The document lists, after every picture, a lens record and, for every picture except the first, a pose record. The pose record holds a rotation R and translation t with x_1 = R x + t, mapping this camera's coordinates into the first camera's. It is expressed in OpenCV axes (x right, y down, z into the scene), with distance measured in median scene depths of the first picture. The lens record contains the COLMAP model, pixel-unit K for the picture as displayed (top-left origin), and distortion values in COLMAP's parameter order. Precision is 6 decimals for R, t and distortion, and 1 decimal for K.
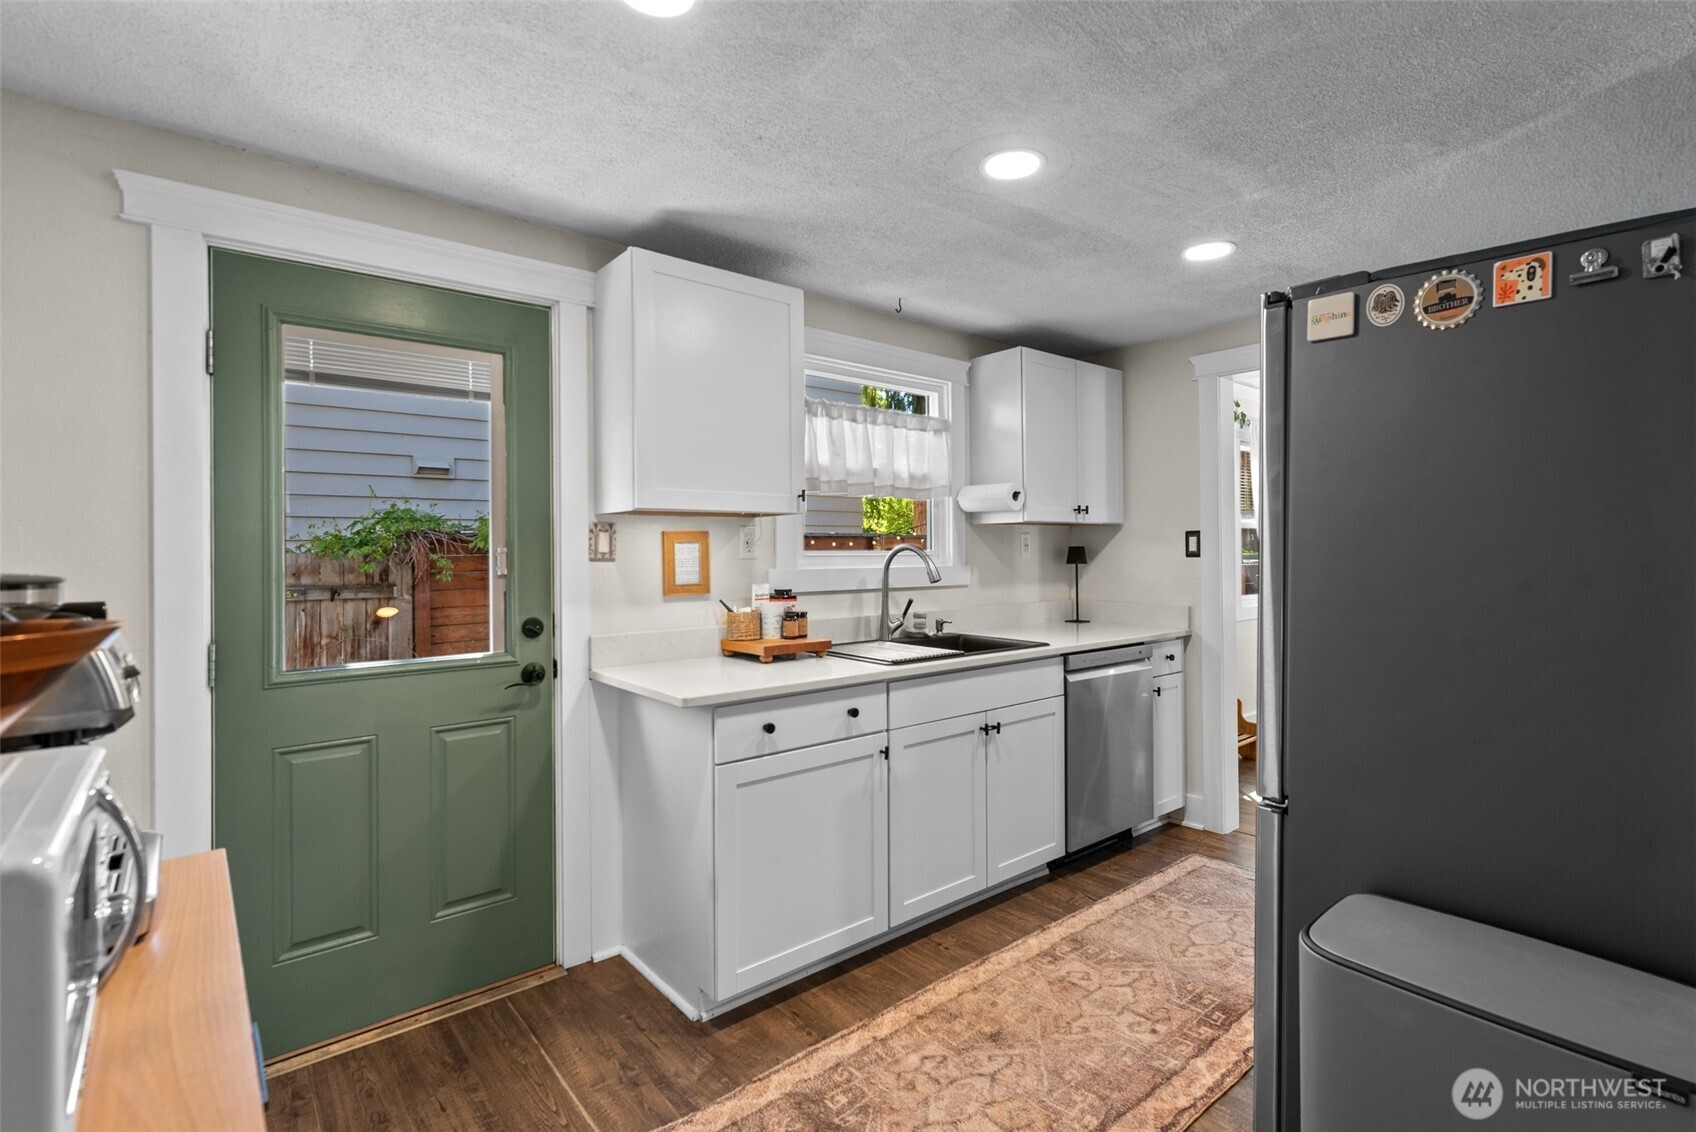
lens RADIAL K [[798.1, 0, 857.2], [0, 798.1, 553.1], [0, 0, 1]] dist [0.015679, 0.000124]
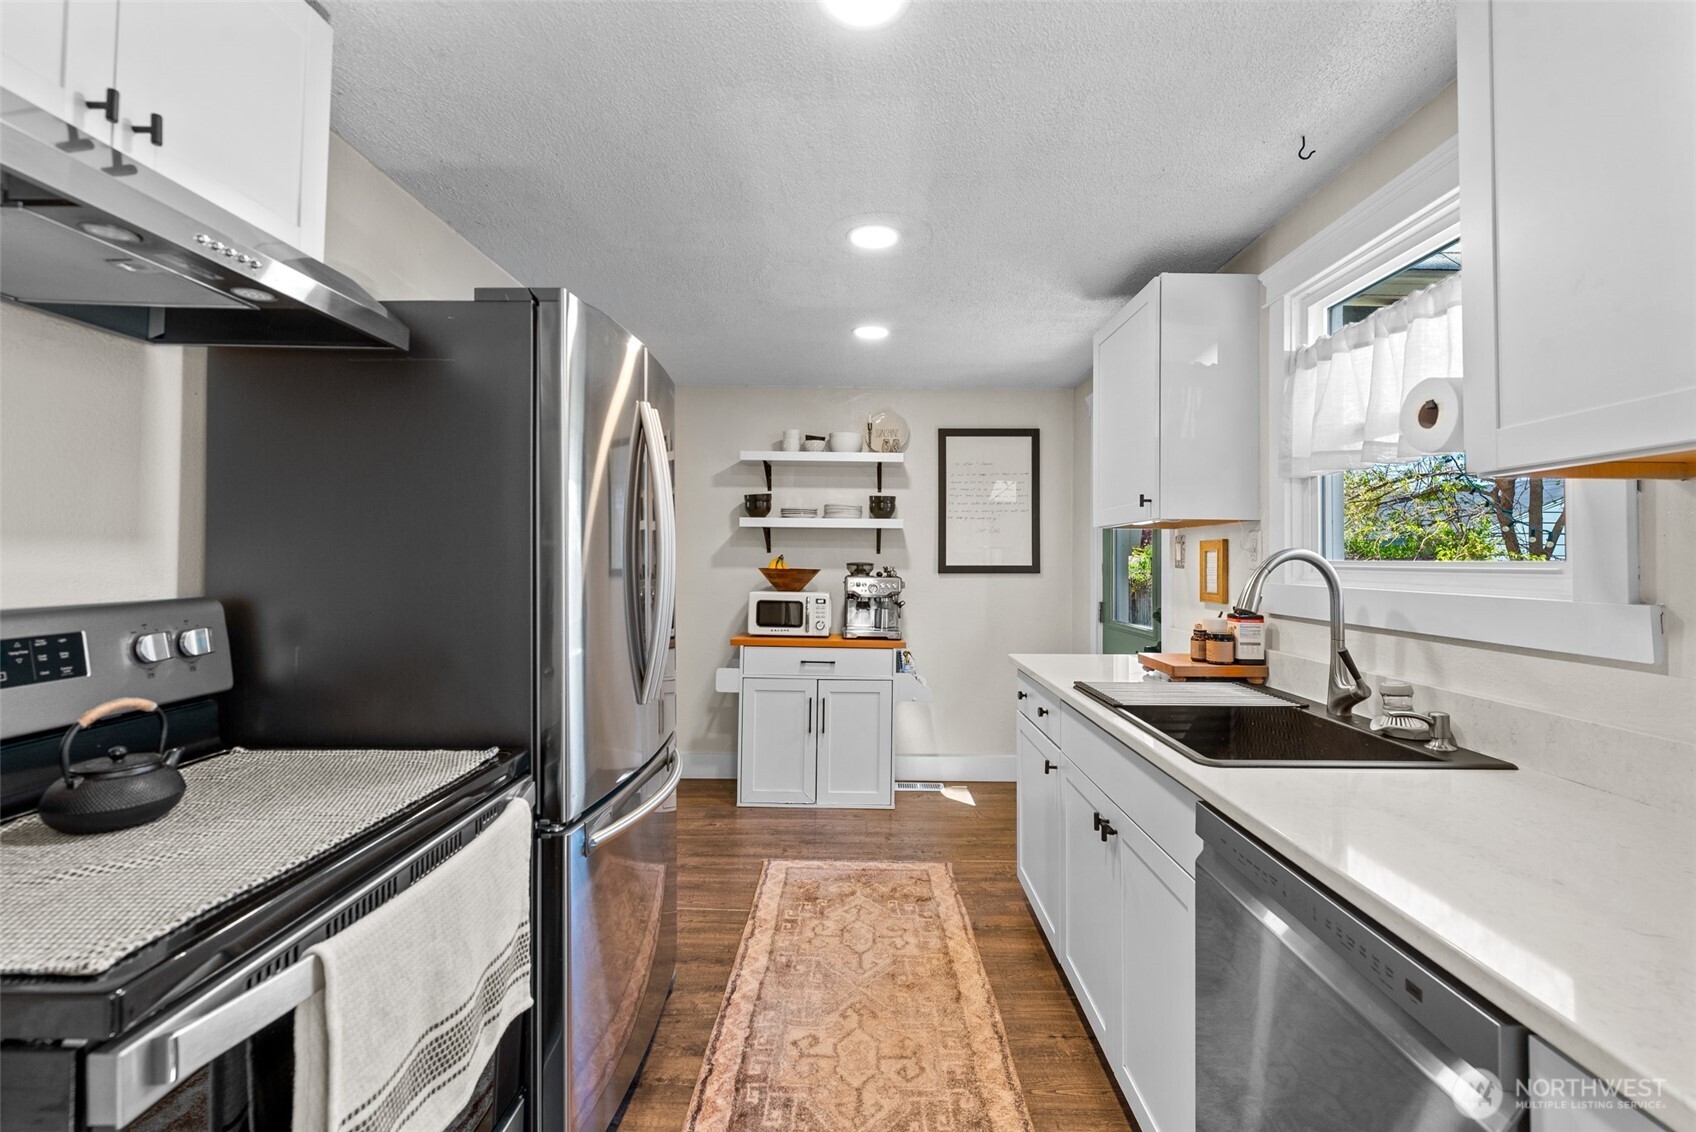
lens RADIAL K [[727.6, 0, 873.6], [0, 727.6, 542.4], [0, 0, 1]] dist [0.003029, 0.000259]
pose [[-0.630083, -0.020095, -0.776268, 0.681456], [-0.007339, 0.999775, -0.019924, -0.002354], [0.776493, -0.006857, -0.630088, 1.103949]]
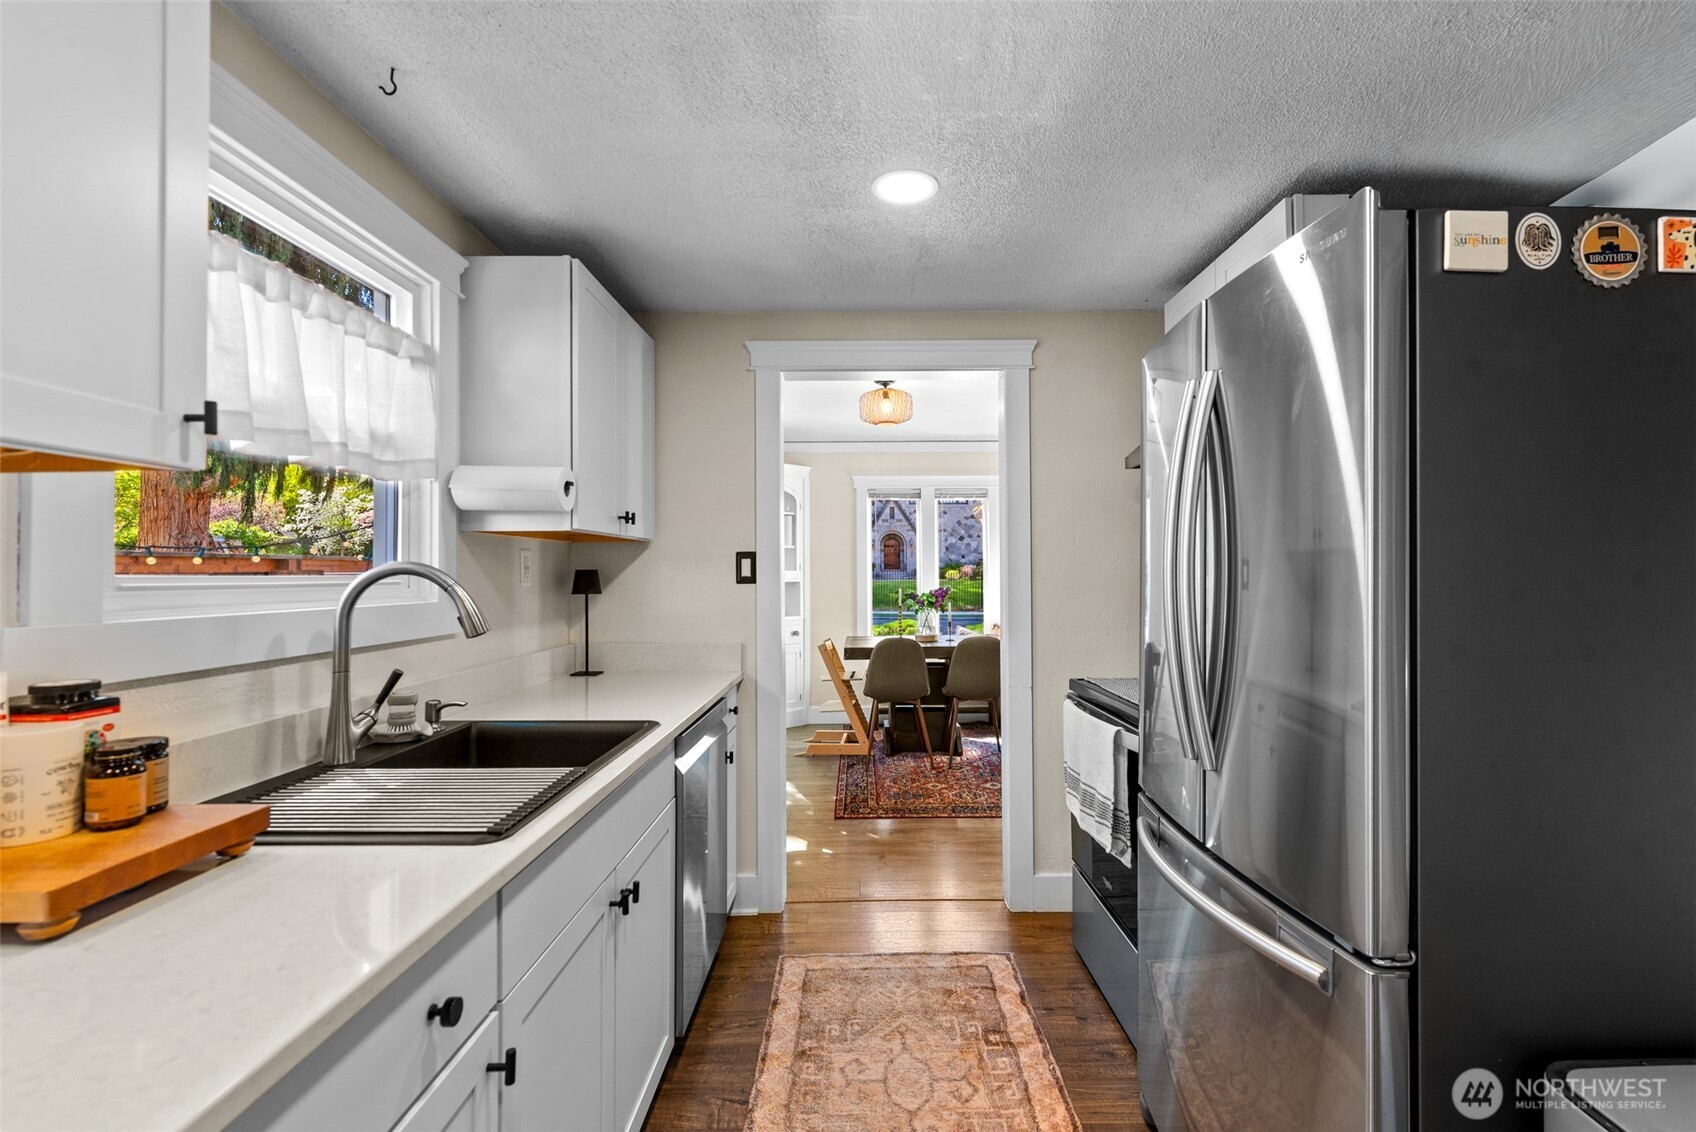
lens RADIAL K [[748.7, 0, 859.9], [0, 748.7, 560.2], [0, 0, 1]] dist [0.002072, -0.000346]
pose [[0.631157, 0.017505, 0.775458, -0.123587], [0.001620, 0.999713, -0.023886, -0.000476], [-0.775654, 0.016332, 0.630947, 0.497025]]
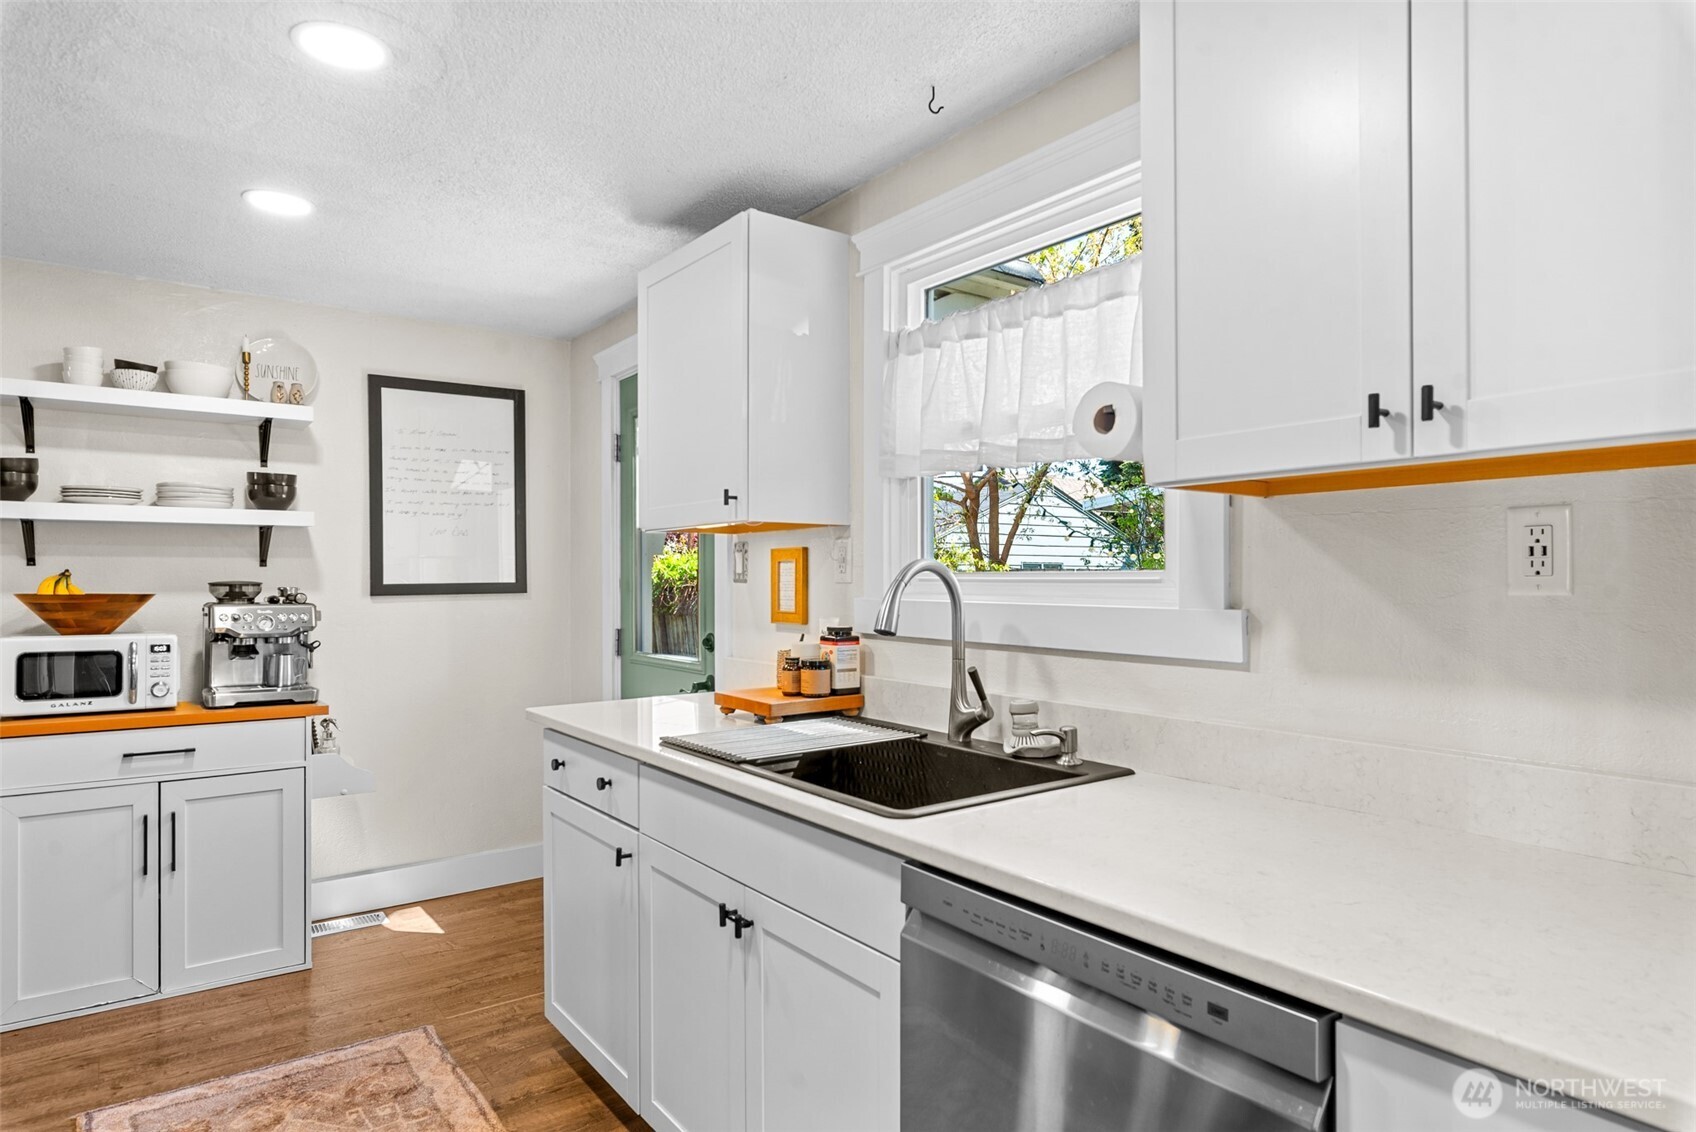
lens RADIAL K [[957.2, 0, 854.2], [0, 957.2, 578.9], [0, 0, 1]] dist [0.003152, -0.001228]
pose [[-0.048884, 0.008032, -0.998772, 0.692207], [0.000614, 0.999968, 0.008011, -0.002617], [0.998804, -0.000222, -0.048887, 0.989087]]
